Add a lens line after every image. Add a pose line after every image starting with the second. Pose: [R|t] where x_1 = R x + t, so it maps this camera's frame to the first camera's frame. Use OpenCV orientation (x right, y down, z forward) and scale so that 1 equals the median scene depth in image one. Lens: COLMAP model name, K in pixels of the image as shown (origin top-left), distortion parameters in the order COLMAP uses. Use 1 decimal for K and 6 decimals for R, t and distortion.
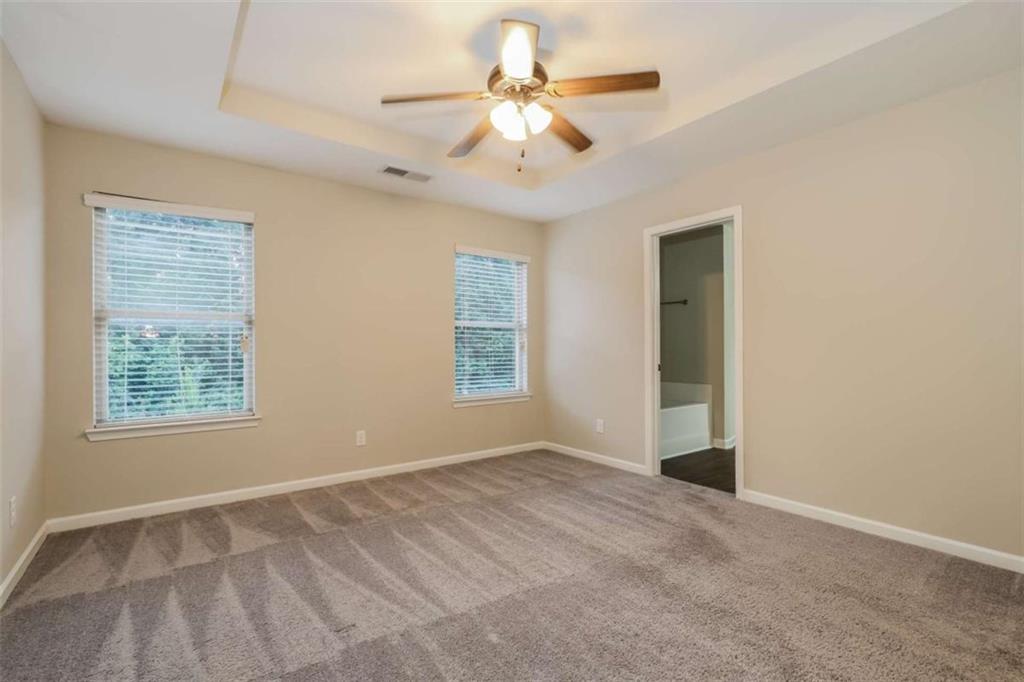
lens RADIAL K [[465.9, 0, 504.1], [0, 465.9, 338.0], [0, 0, 1]] dist [-0.002517, -0.000050]
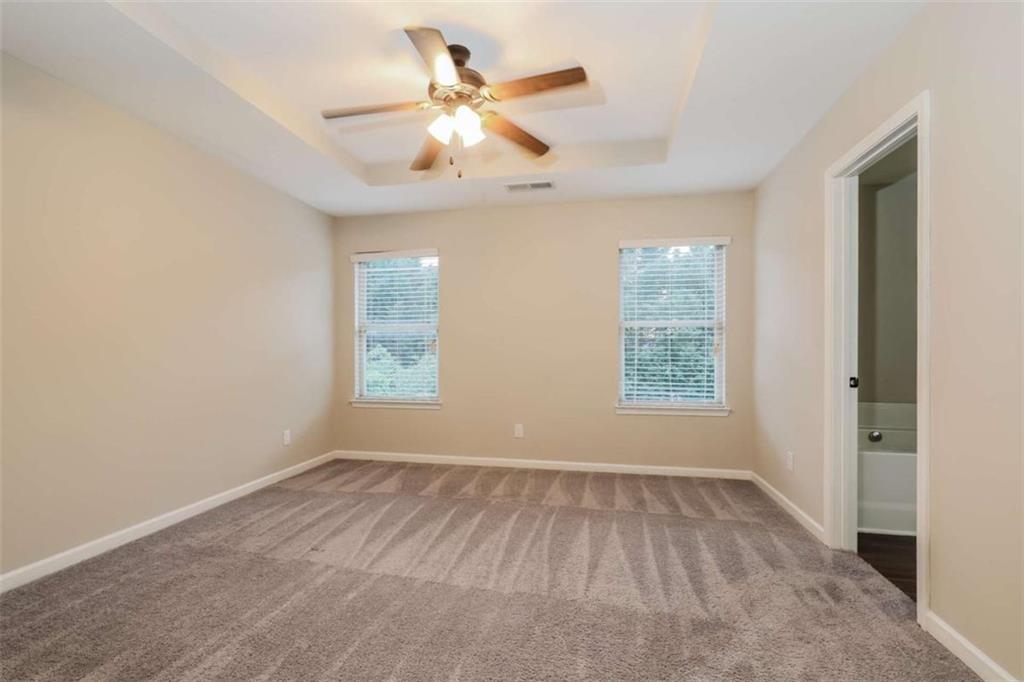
lens RADIAL K [[468.4, 0, 511.0], [0, 468.4, 345.8], [0, 0, 1]] dist [-0.001828, -0.000304]
pose [[0.664829, -0.005217, -0.746978, 0.614776], [0.013273, 0.999900, 0.004830, 0.005819], [0.746878, -0.013125, 0.664832, 0.282120]]
